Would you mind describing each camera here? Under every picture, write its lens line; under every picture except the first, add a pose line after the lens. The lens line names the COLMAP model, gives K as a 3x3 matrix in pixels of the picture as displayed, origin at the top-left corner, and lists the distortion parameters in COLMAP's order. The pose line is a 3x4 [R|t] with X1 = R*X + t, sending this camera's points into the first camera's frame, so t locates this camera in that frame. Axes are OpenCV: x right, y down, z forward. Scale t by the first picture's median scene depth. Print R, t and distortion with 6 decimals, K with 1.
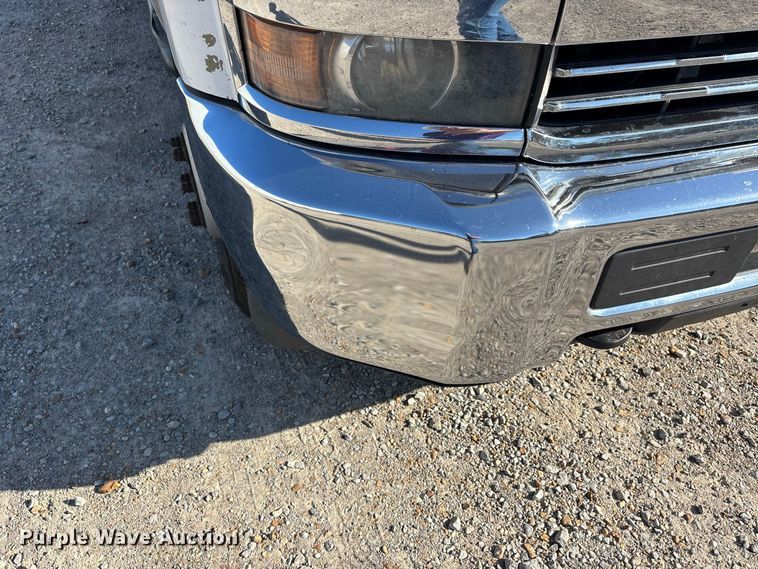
lens RADIAL K [[571.6, 0, 378.7], [0, 571.6, 286.2], [0, 0, 1]] dist [0.033046, -0.035832]
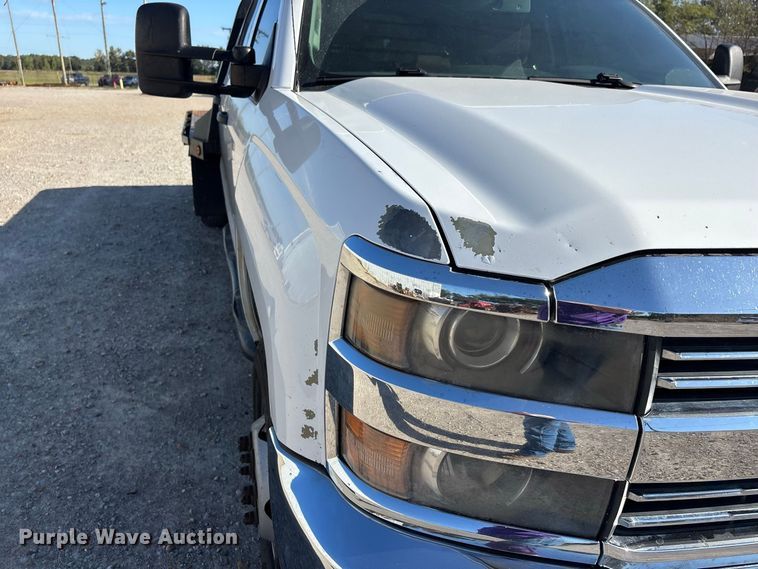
lens RADIAL K [[571.6, 0, 379.4], [0, 571.6, 286.5], [0, 0, 1]] dist [0.033046, -0.035832]
pose [[0.995834, 0.063482, -0.065461, -0.035227], [-0.083768, 0.920493, -0.381674, -0.087155], [0.036027, 0.385568, 0.921976, -0.052409]]
